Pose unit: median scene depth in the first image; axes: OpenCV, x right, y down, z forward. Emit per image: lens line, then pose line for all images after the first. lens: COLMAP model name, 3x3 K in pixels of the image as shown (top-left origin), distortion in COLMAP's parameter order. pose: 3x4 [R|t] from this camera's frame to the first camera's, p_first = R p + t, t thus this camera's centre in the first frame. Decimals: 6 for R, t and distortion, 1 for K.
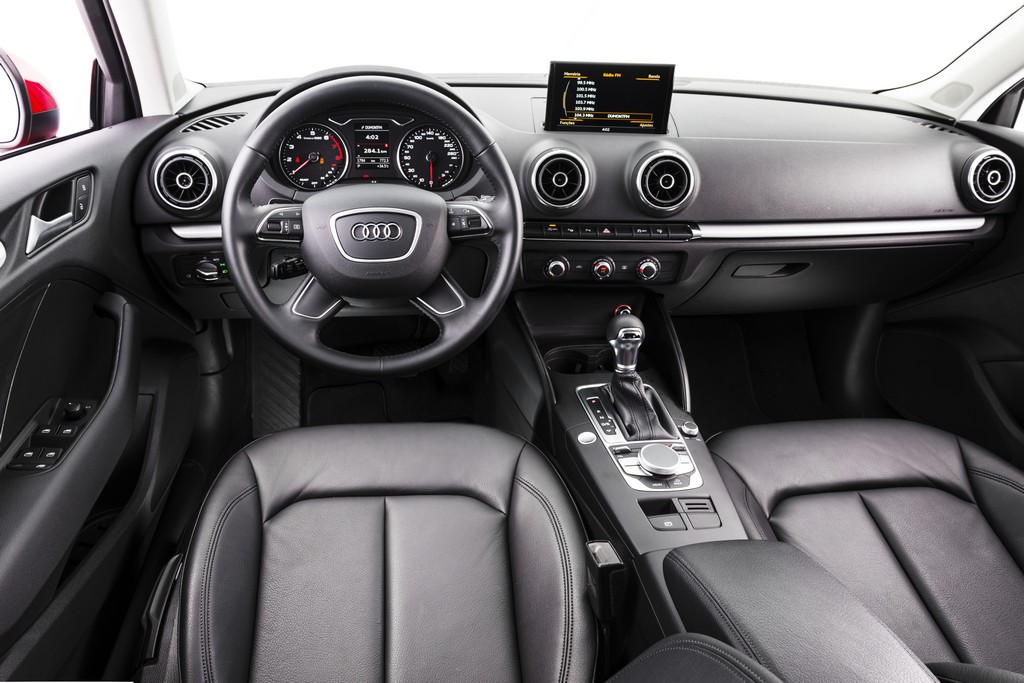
lens RADIAL K [[704.4, 0, 450.8], [0, 704.4, 339.2], [0, 0, 1]] dist [-0.005872, -0.002698]
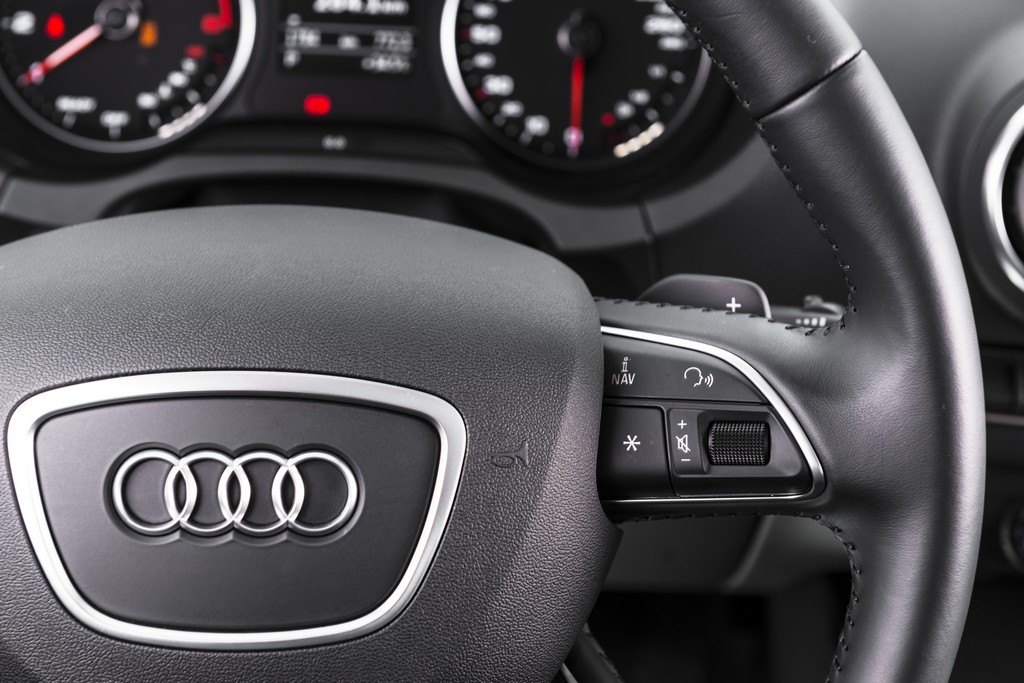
lens RADIAL K [[1436.7, 0, 513.8], [0, 1436.7, 232.5], [0, 0, 1]] dist [-0.015668, 0.002636]
pose [[0.991375, 0.068569, -0.111689, 0.010590], [-0.069104, 0.997609, -0.000923, -0.190192], [0.111359, 0.008633, 0.993743, 0.500421]]
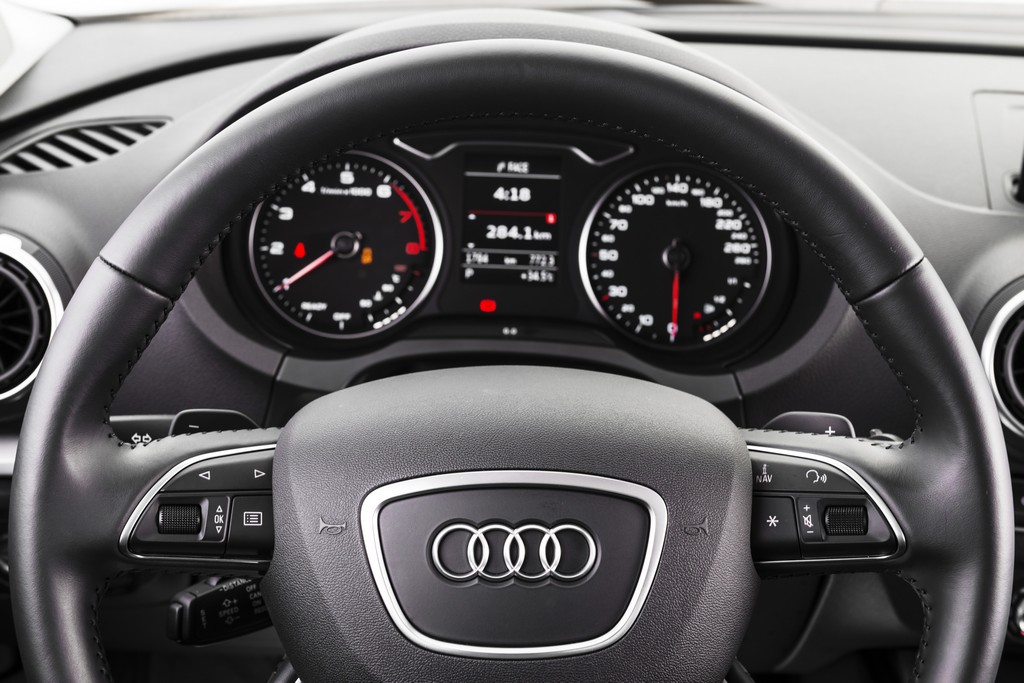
lens RADIAL K [[1252.6, 0, 464.4], [0, 1252.6, 342.3], [0, 0, 1]] dist [-0.015060, 0.045223]
pose [[0.991027, 0.055167, -0.121747, -0.055261], [-0.065399, 0.994509, -0.081705, -0.161433], [0.116571, 0.088934, 0.989193, 0.385706]]
